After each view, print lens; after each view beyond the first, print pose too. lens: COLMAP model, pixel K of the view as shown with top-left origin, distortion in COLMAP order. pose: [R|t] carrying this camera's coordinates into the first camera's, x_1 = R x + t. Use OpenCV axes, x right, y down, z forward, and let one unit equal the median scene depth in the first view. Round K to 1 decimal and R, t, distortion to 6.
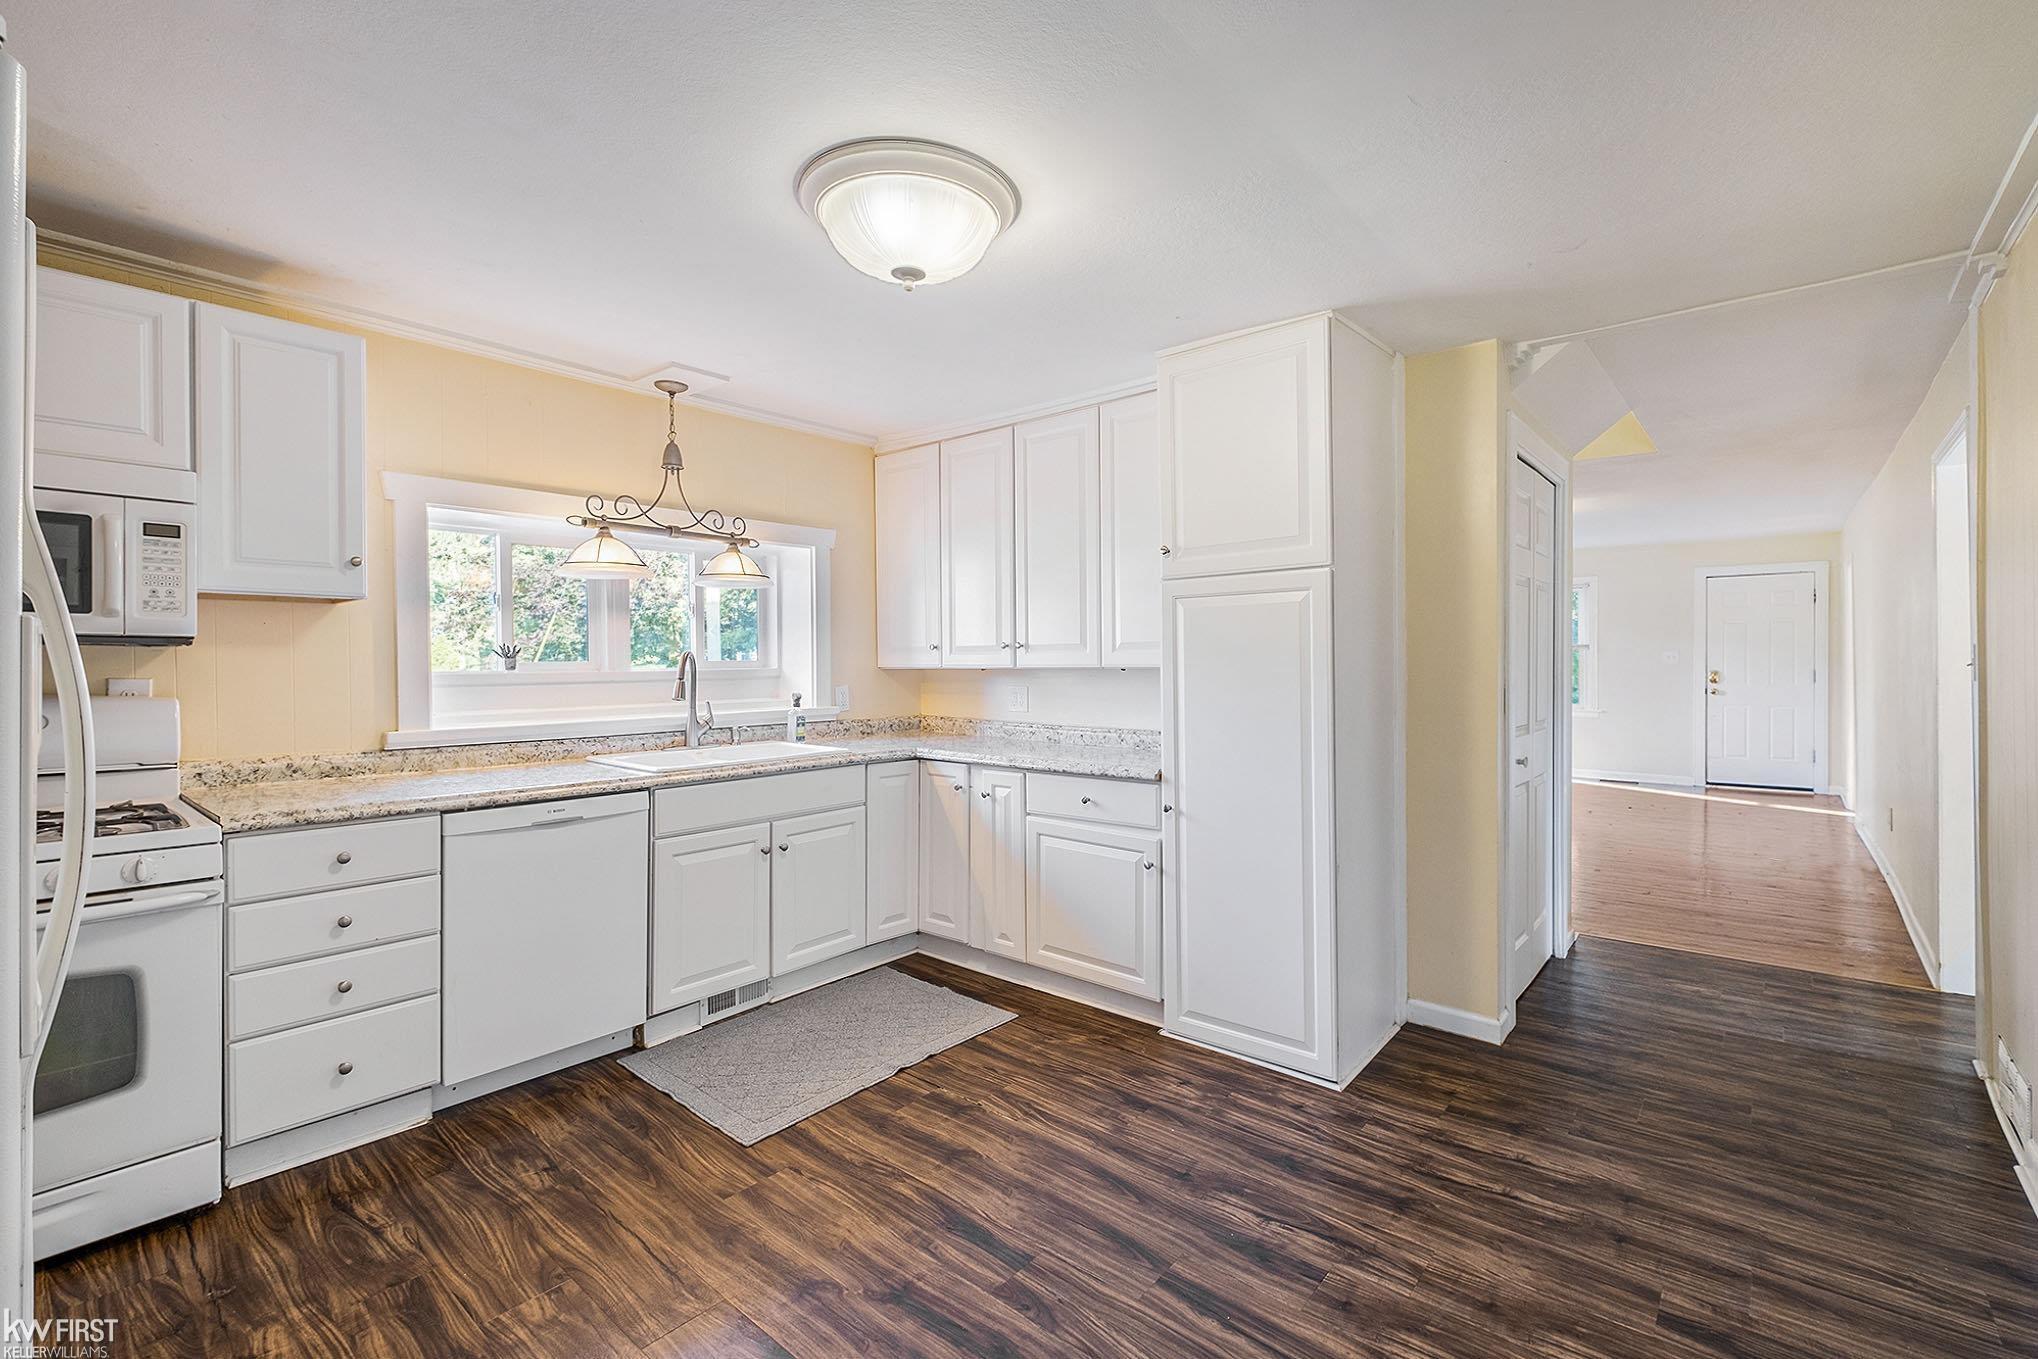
lens RADIAL K [[891.0, 0, 1018.5], [0, 891.0, 667.6], [0, 0, 1]] dist [0.011523, -0.003331]
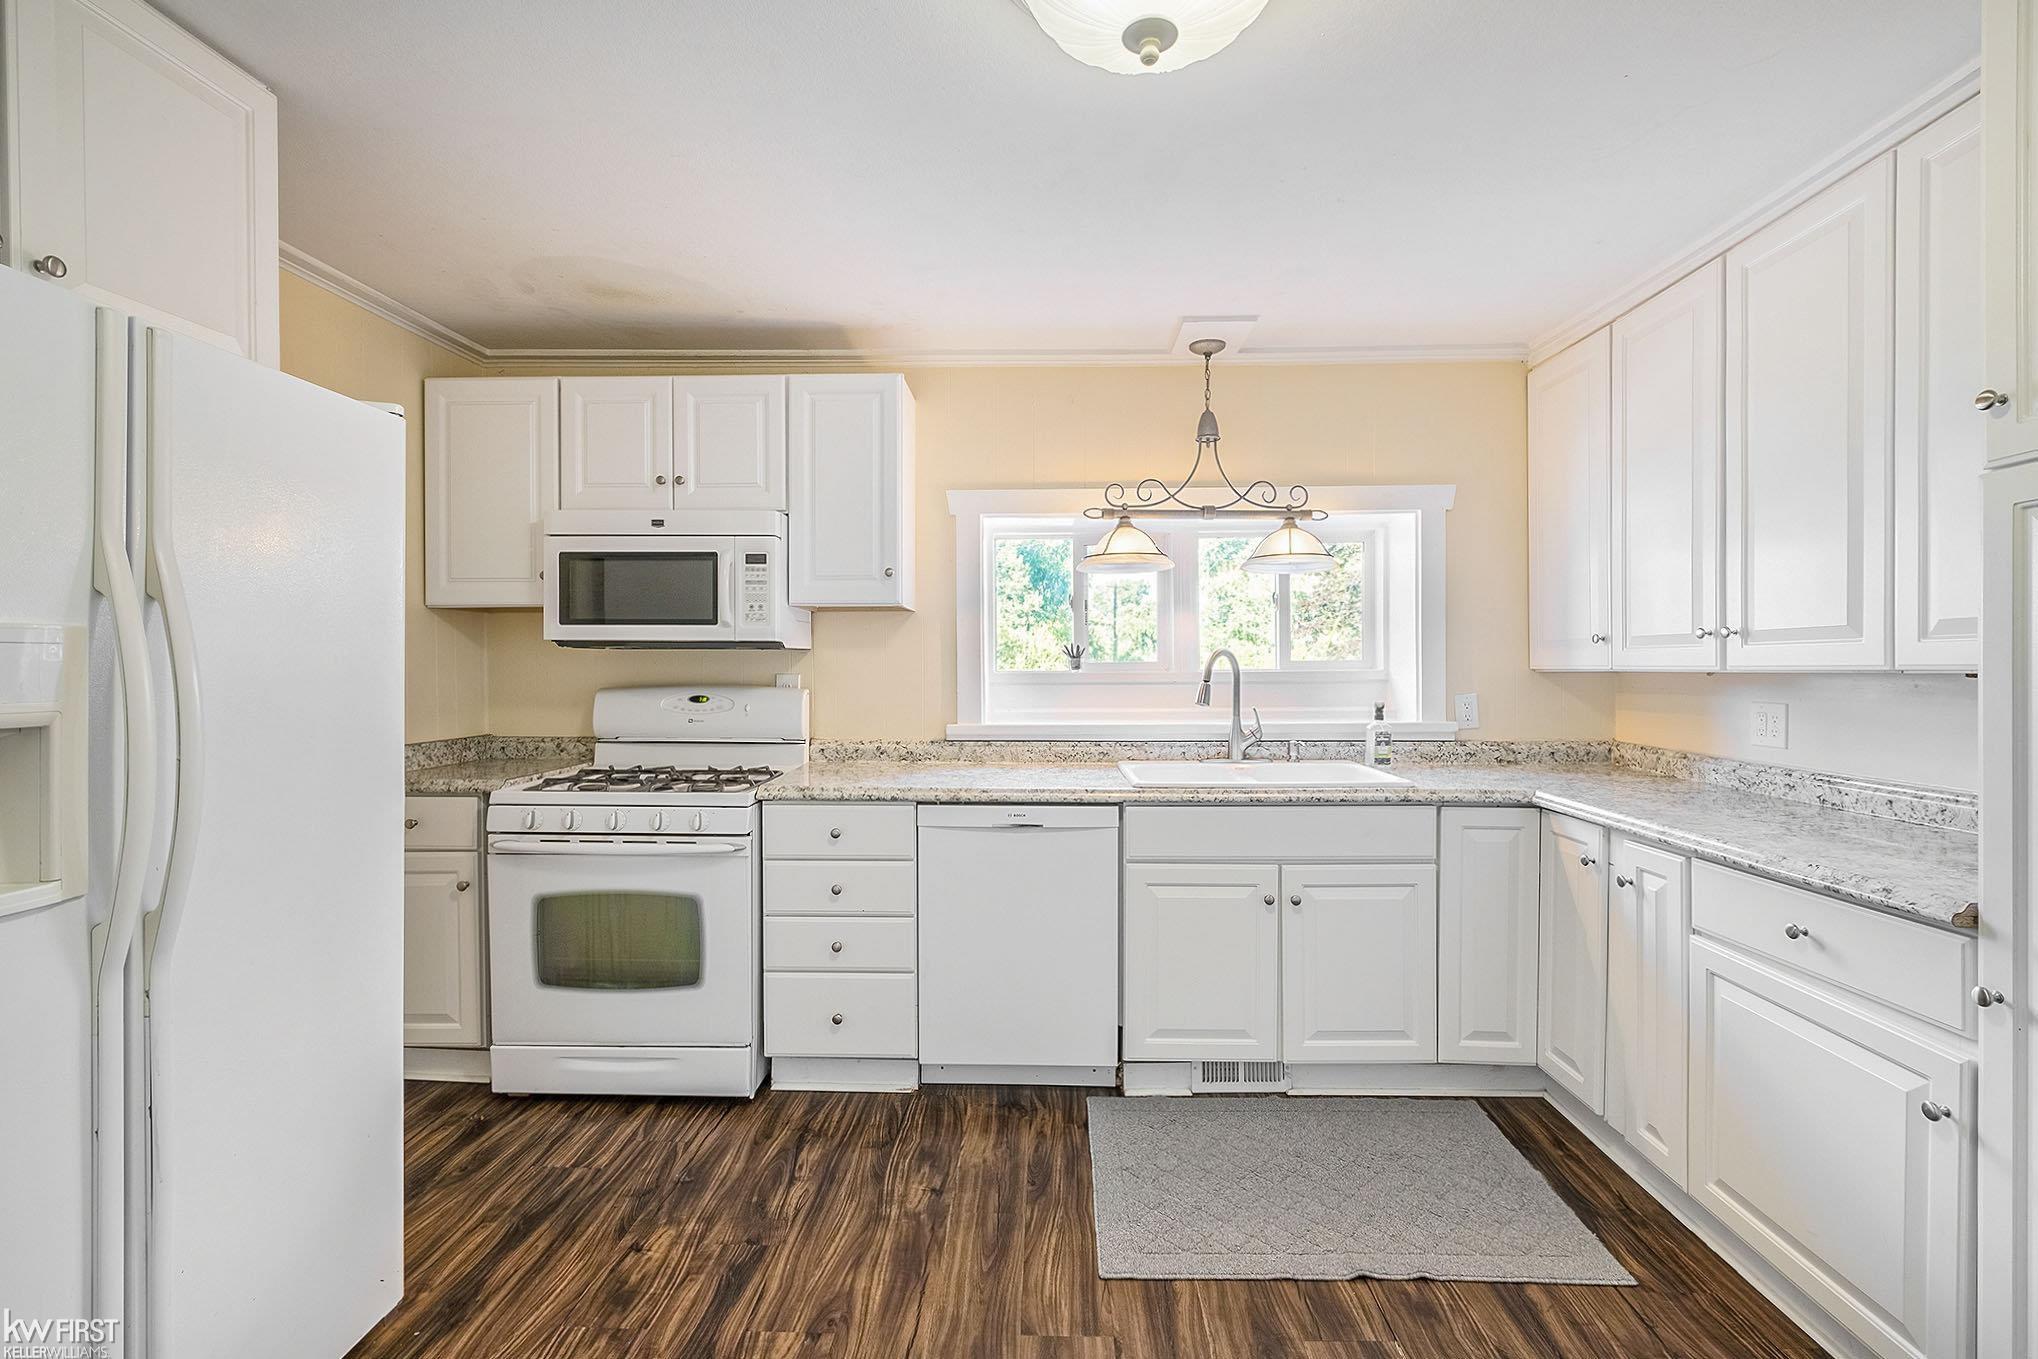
lens RADIAL K [[891.0, 0, 1024.0], [0, 891.0, 669.4], [0, 0, 1]] dist [0.011523, -0.003331]
pose [[0.630715, 0.005368, -0.775996, 0.206973], [-0.005851, 0.999981, 0.002162, 0.000802], [0.775992, 0.003177, 0.630734, 0.358721]]
